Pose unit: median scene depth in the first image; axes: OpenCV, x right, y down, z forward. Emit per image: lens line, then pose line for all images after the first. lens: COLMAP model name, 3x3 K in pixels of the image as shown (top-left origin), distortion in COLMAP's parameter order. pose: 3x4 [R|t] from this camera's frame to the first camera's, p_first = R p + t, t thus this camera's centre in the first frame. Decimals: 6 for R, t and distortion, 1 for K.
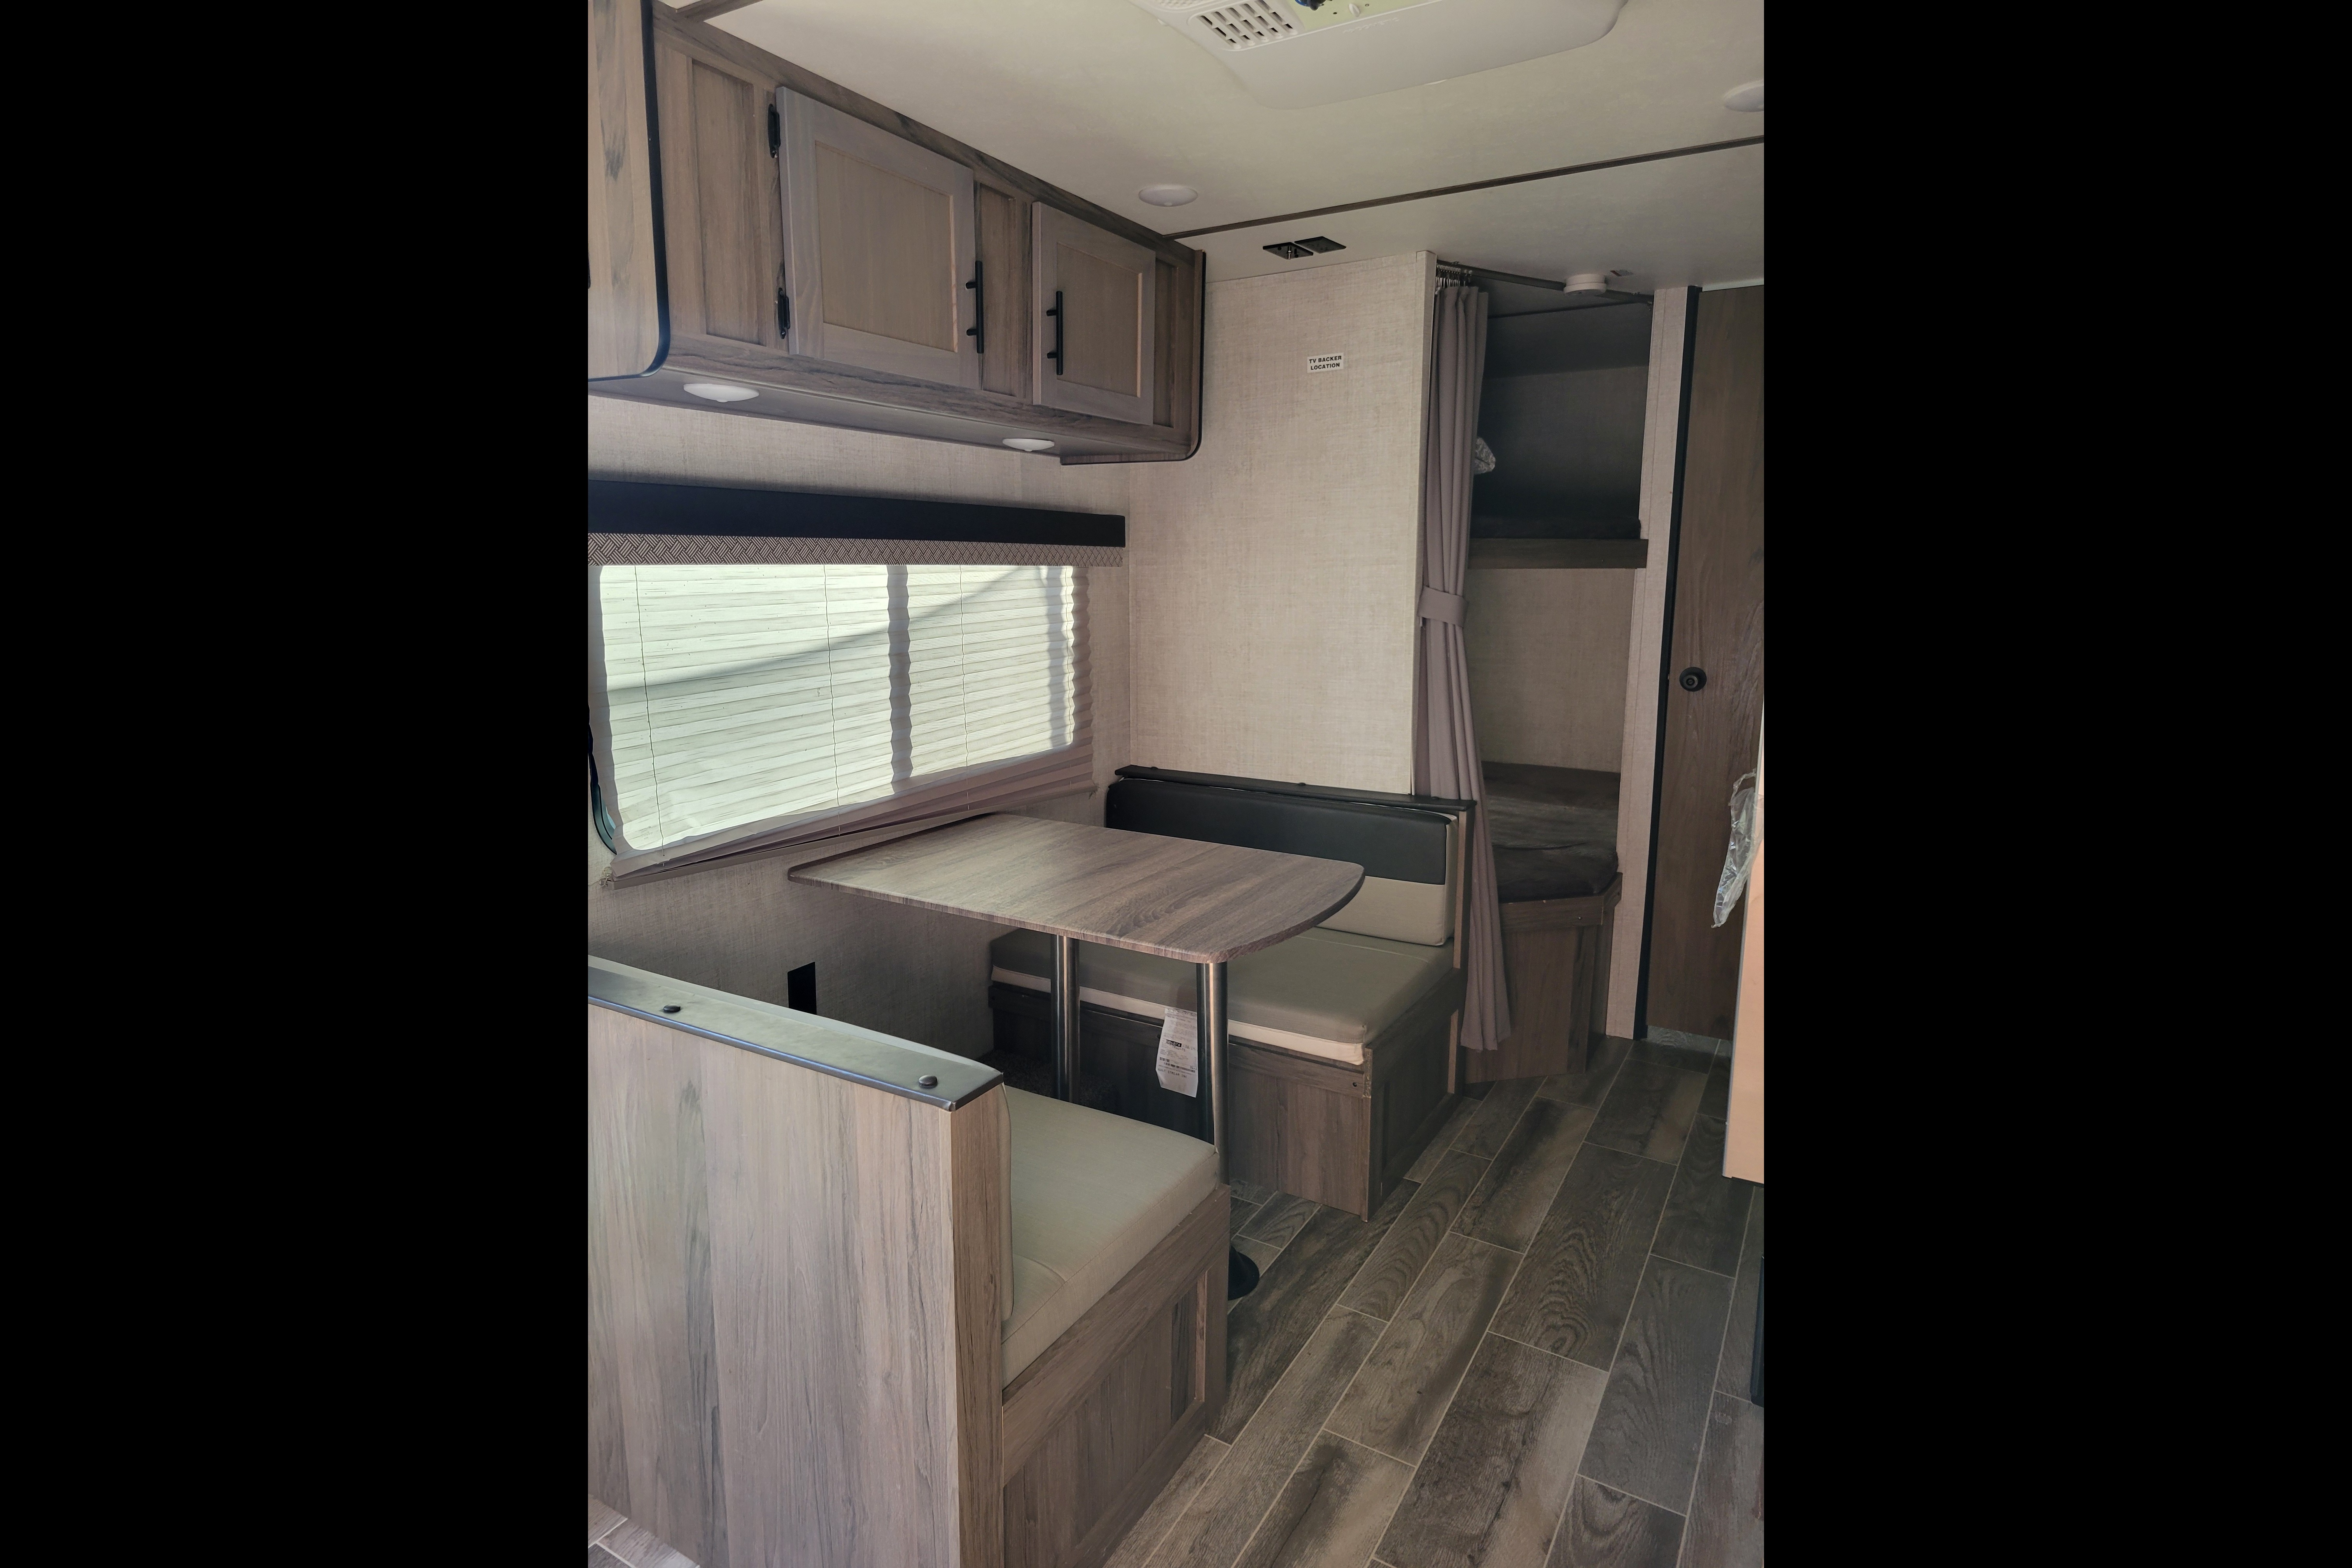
lens RADIAL K [[1157.4, 0, 1176.0], [0, 1157.4, 784.0], [0, 0, 1]] dist [0.035037, -0.000143]
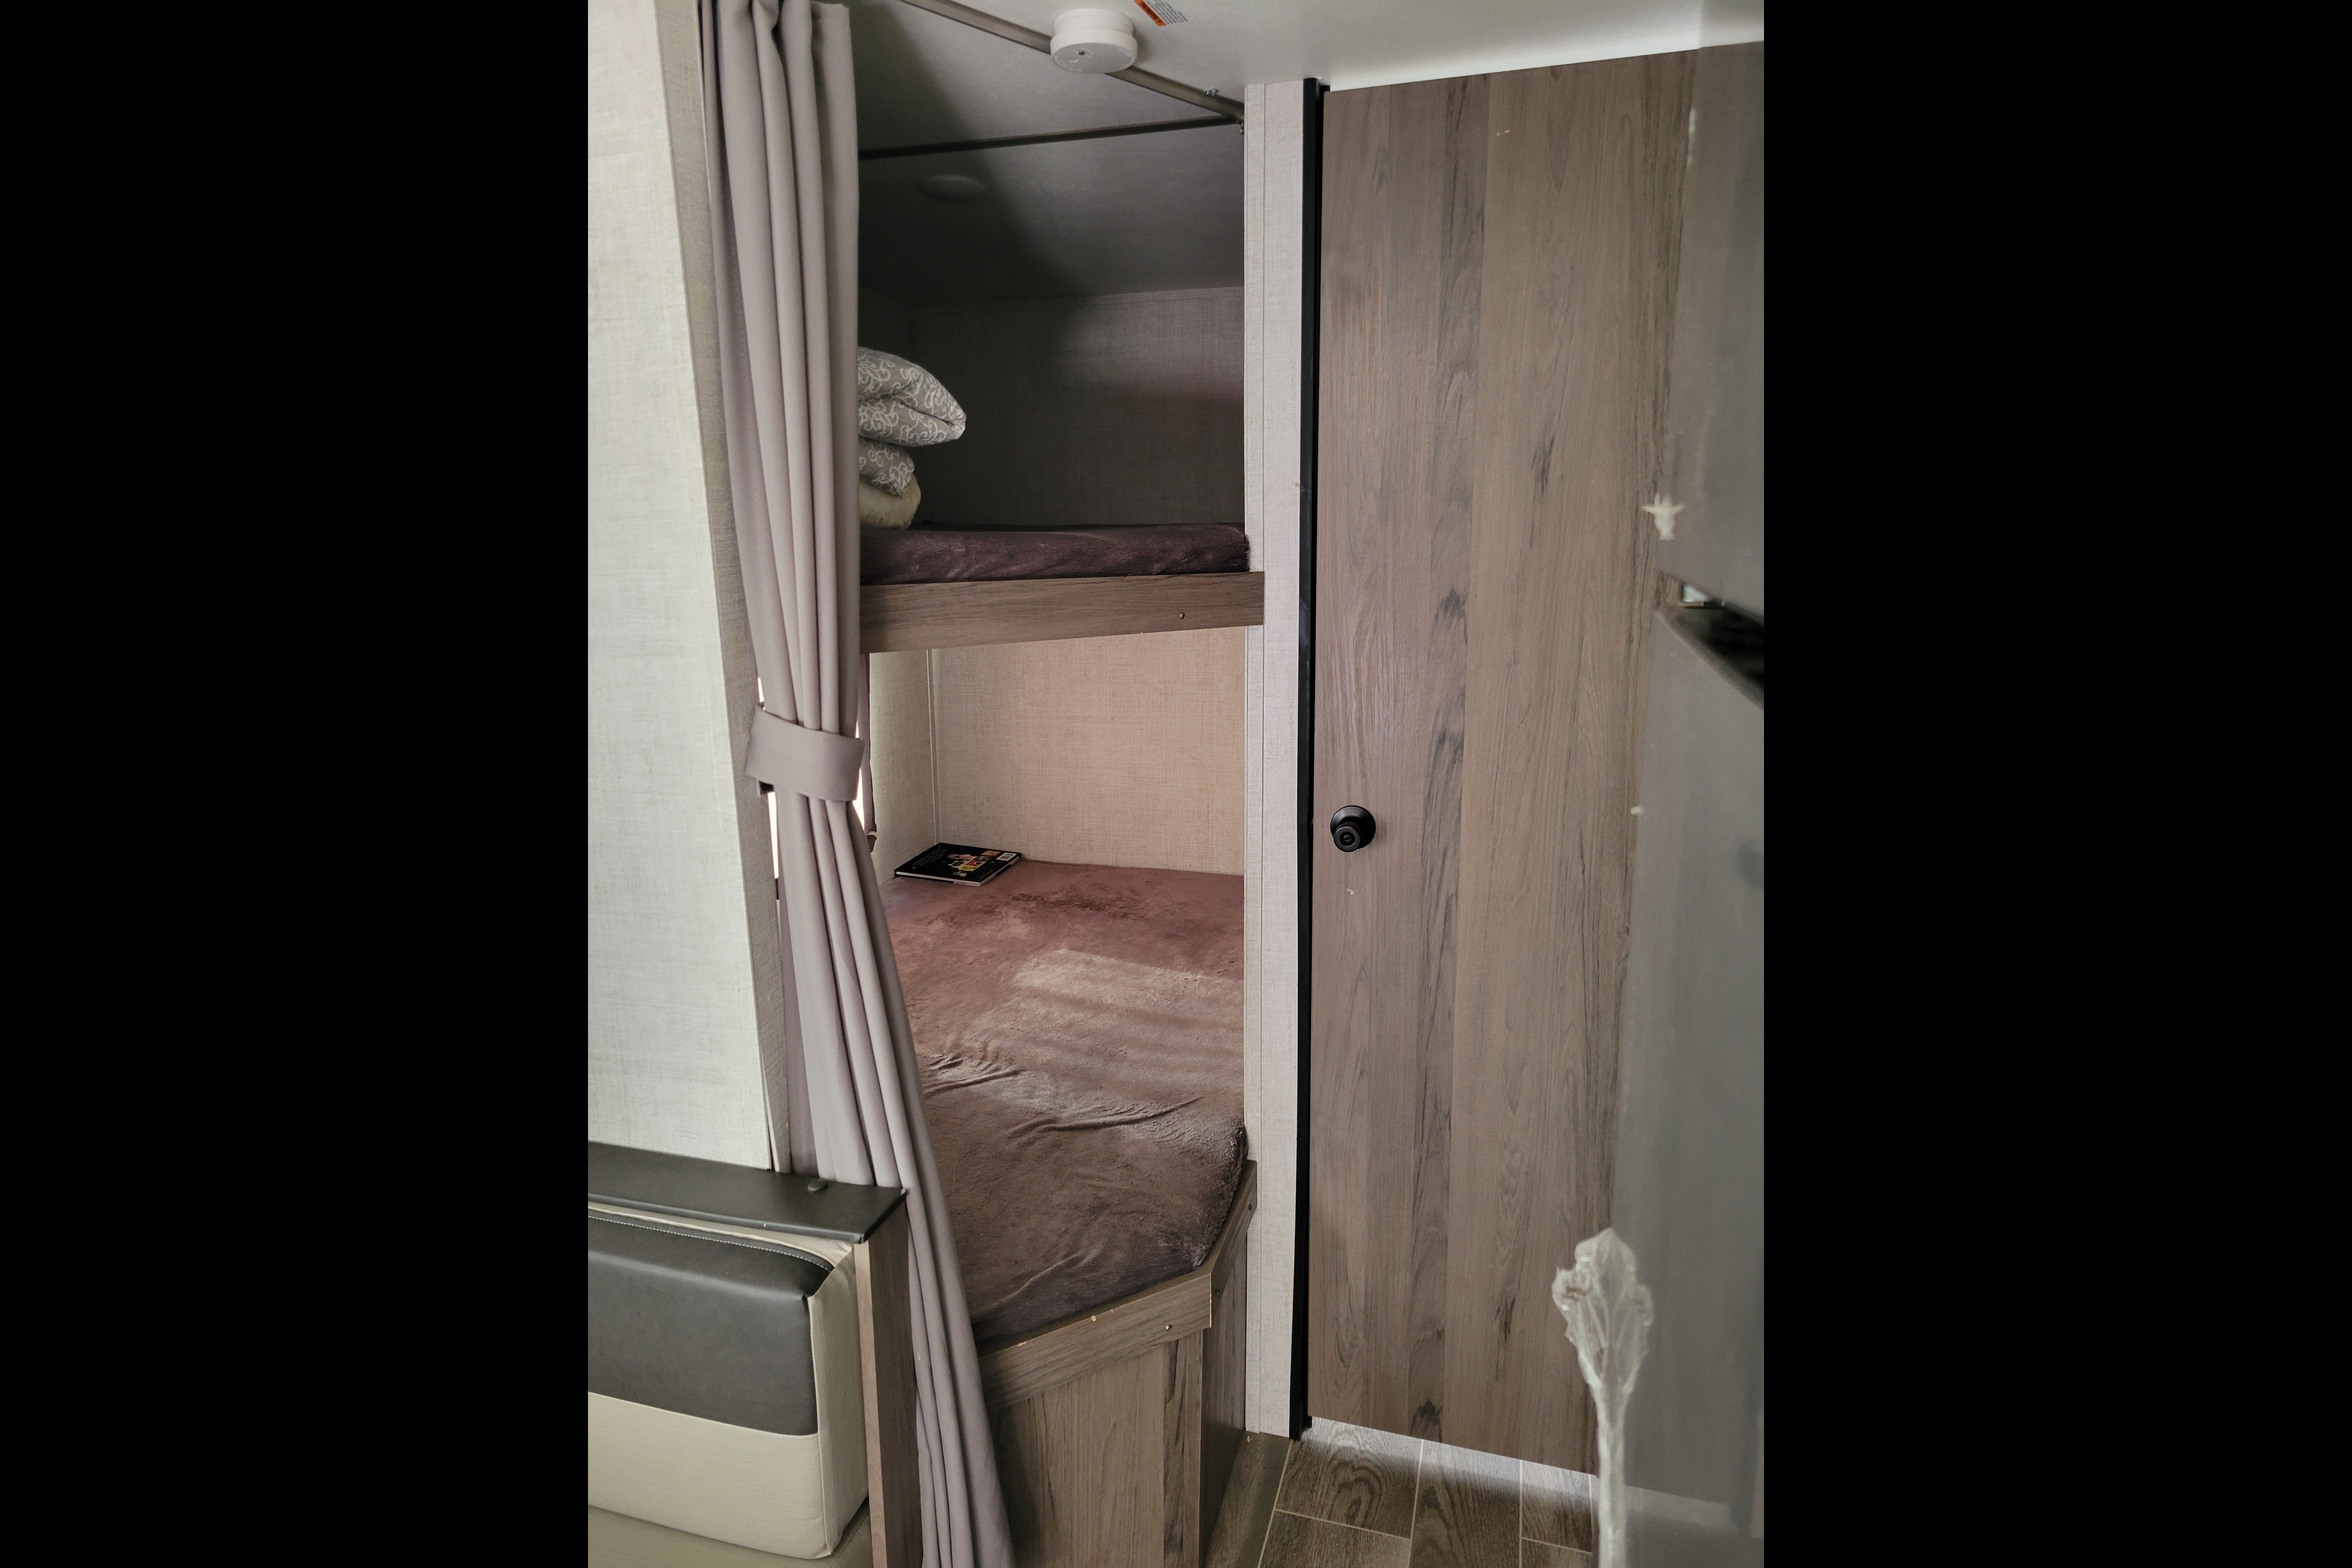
lens RADIAL K [[1157.4, 0, 1176.0], [0, 1157.4, 784.0], [0, 0, 1]] dist [0.035037, -0.000143]
pose [[0.970718, -0.058280, 0.233047, 0.235905], [0.051408, 0.998048, 0.035458, -0.133557], [-0.234659, -0.022440, 0.971819, 0.488479]]
